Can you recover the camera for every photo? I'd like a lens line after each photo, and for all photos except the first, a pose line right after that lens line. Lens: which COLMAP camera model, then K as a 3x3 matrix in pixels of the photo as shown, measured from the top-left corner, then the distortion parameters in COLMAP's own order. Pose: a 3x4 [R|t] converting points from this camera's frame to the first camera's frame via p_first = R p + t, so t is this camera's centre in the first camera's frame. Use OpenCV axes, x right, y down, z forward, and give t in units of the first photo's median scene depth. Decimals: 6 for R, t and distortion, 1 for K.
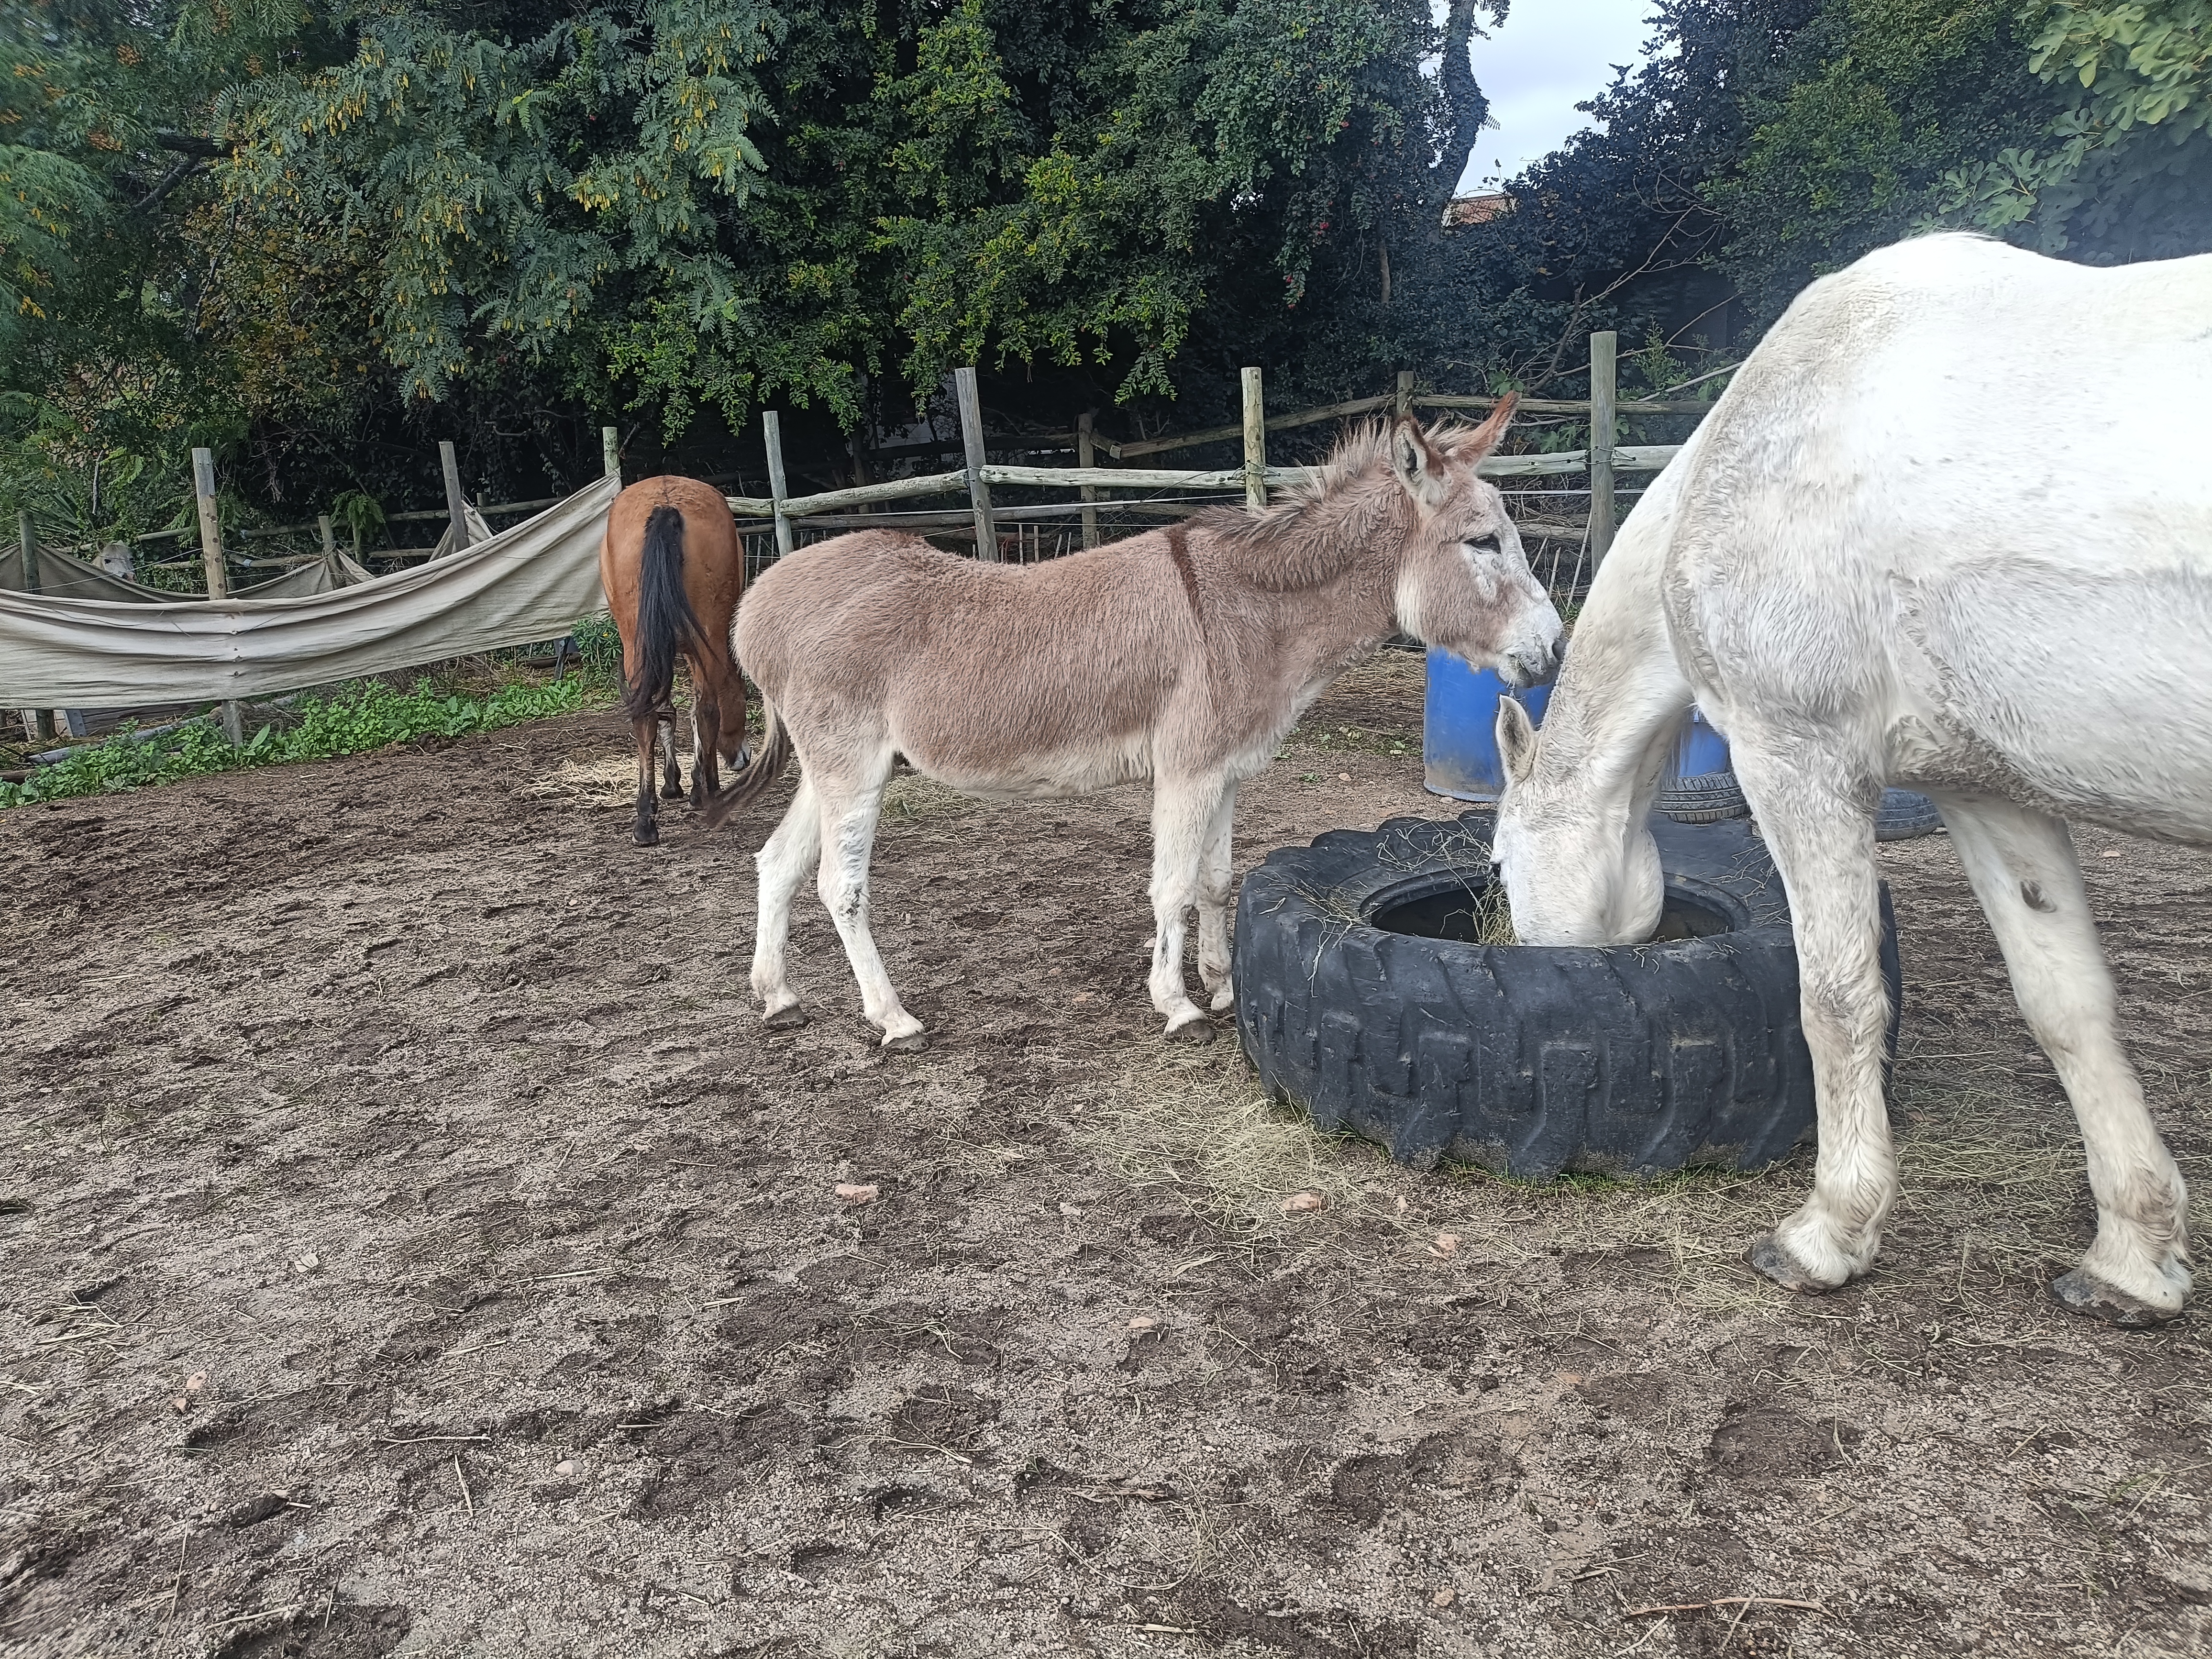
lens RADIAL K [[1627.0, 0, 1090.2], [0, 1627.0, 828.2], [0, 0, 1]] dist [0.038564, -0.025526]
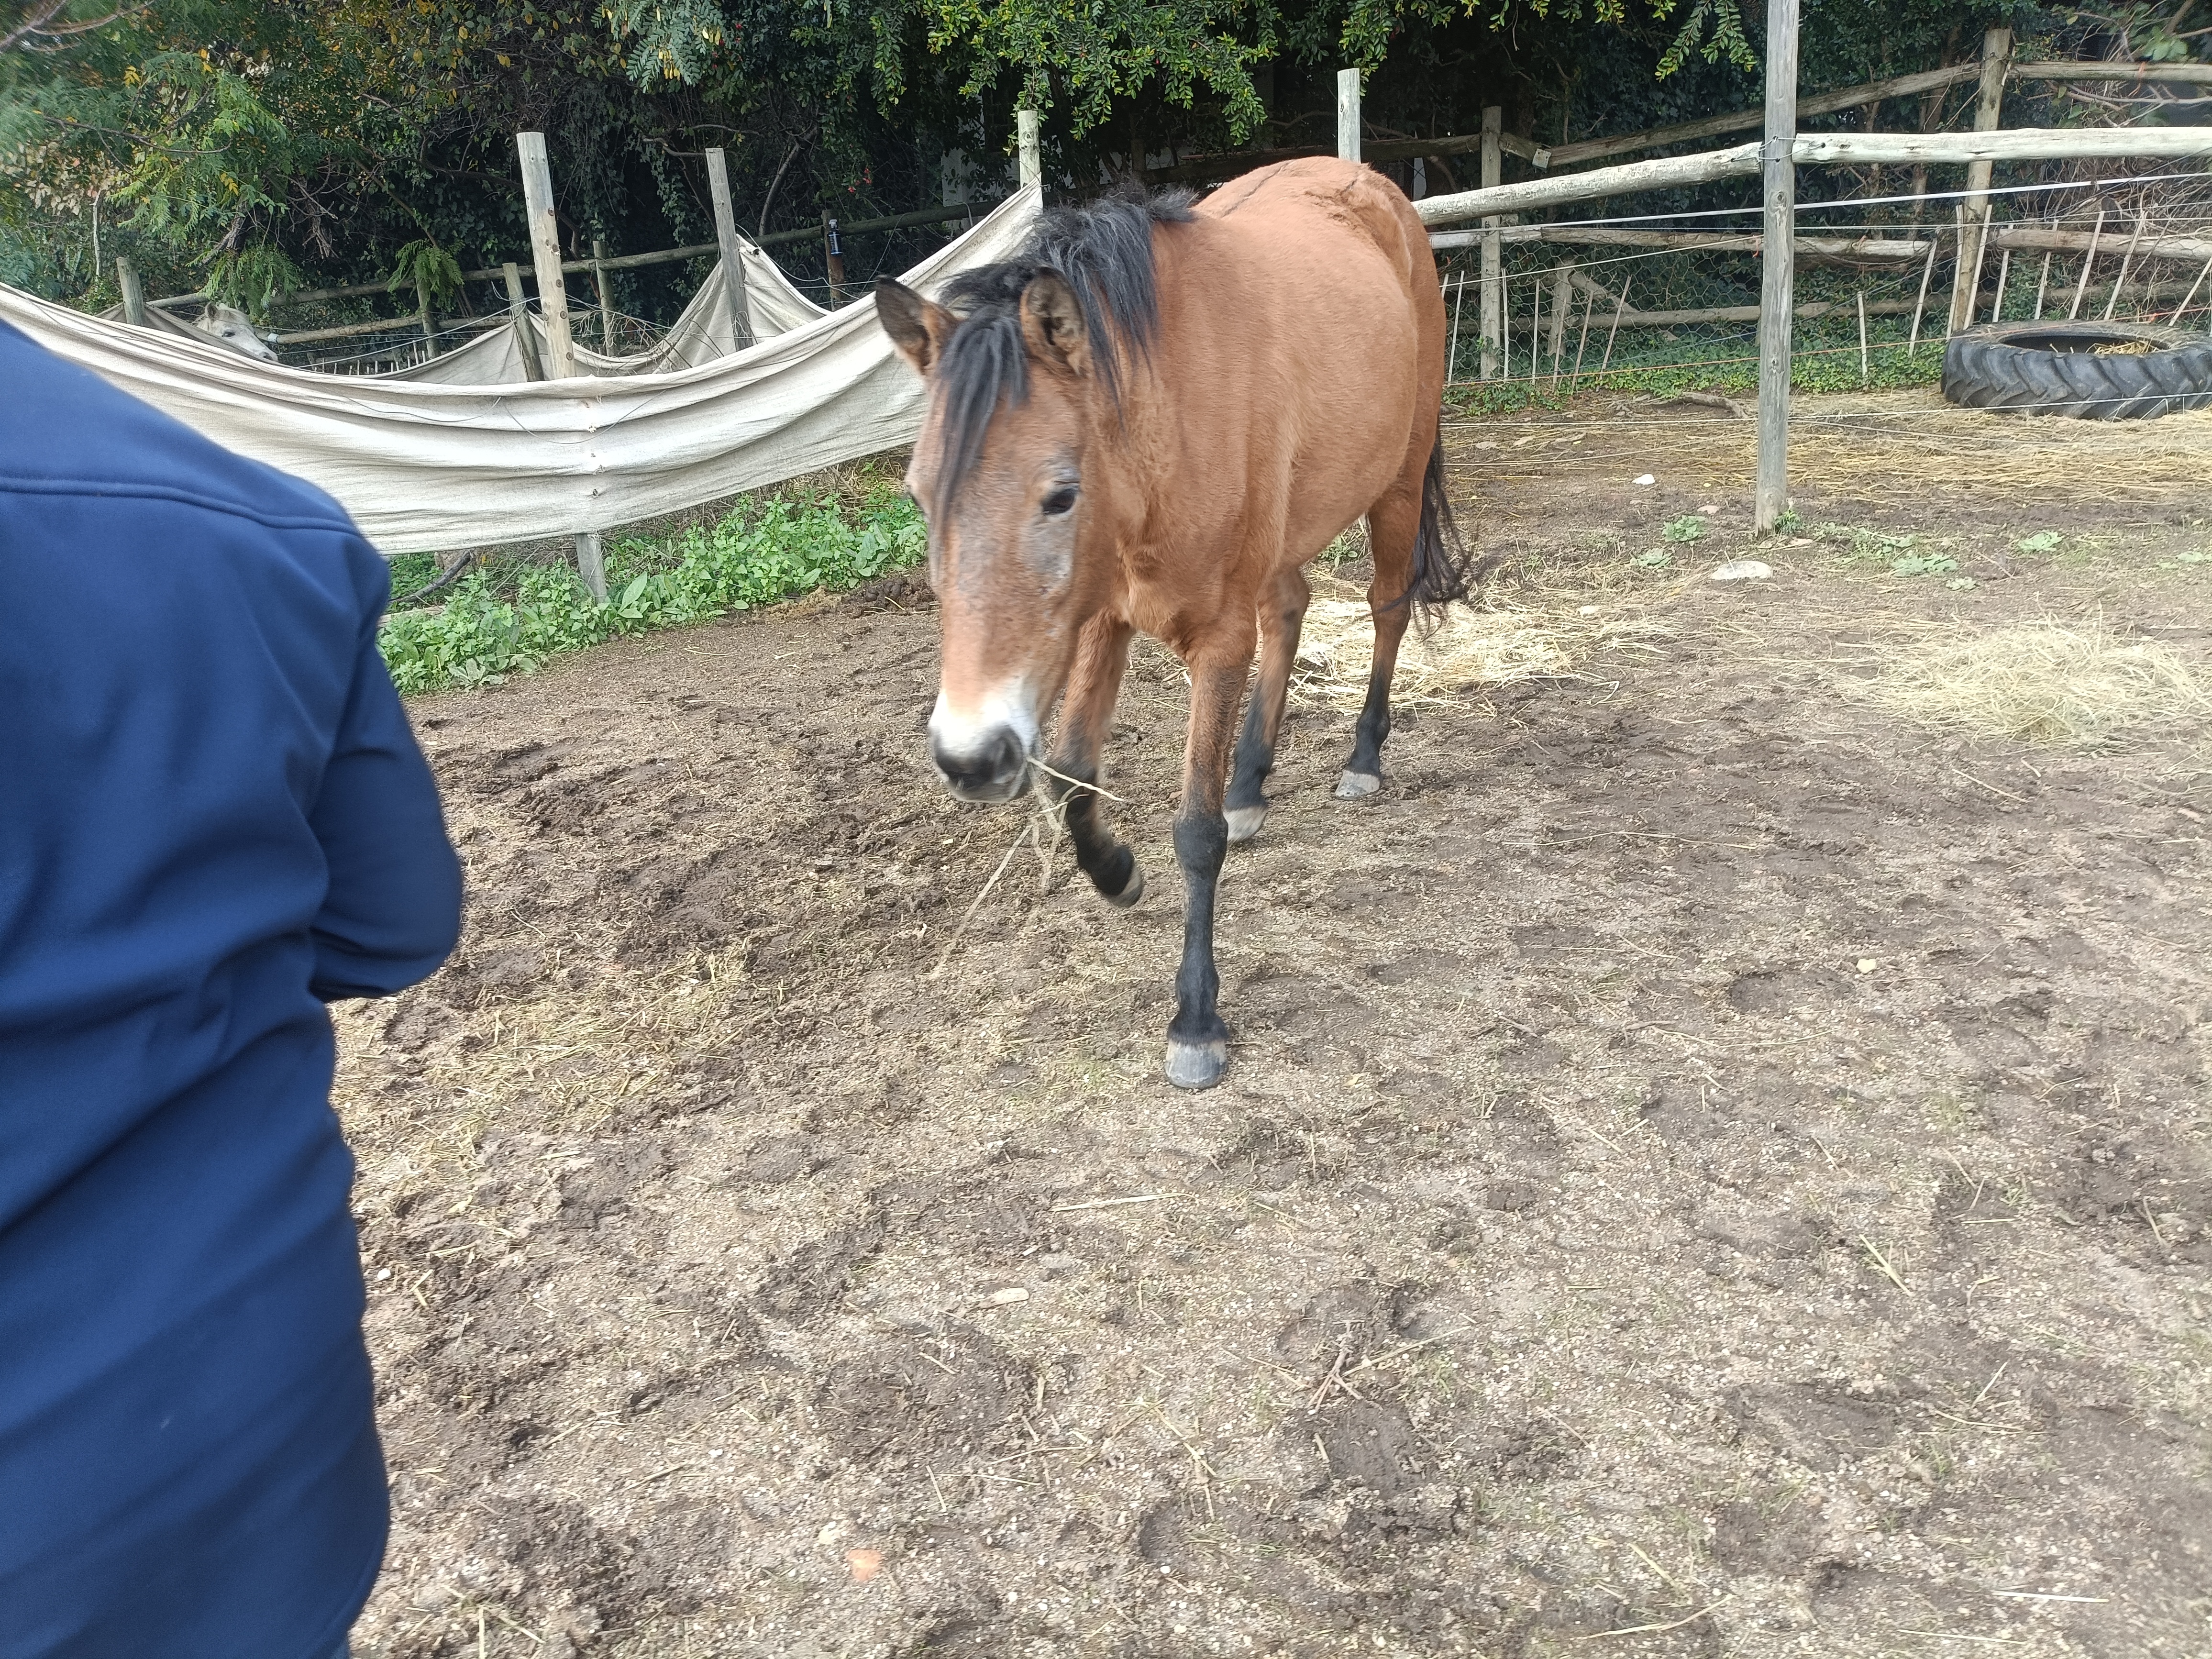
lens RADIAL K [[1627.0, 0, 1106.1], [0, 1627.0, 818.7], [0, 0, 1]] dist [0.038564, -0.025526]
pose [[0.997934, -0.033510, 0.054825, -0.379691], [0.026275, 0.991462, 0.127724, -0.045638], [-0.058636, -0.126019, 0.990293, 0.340910]]
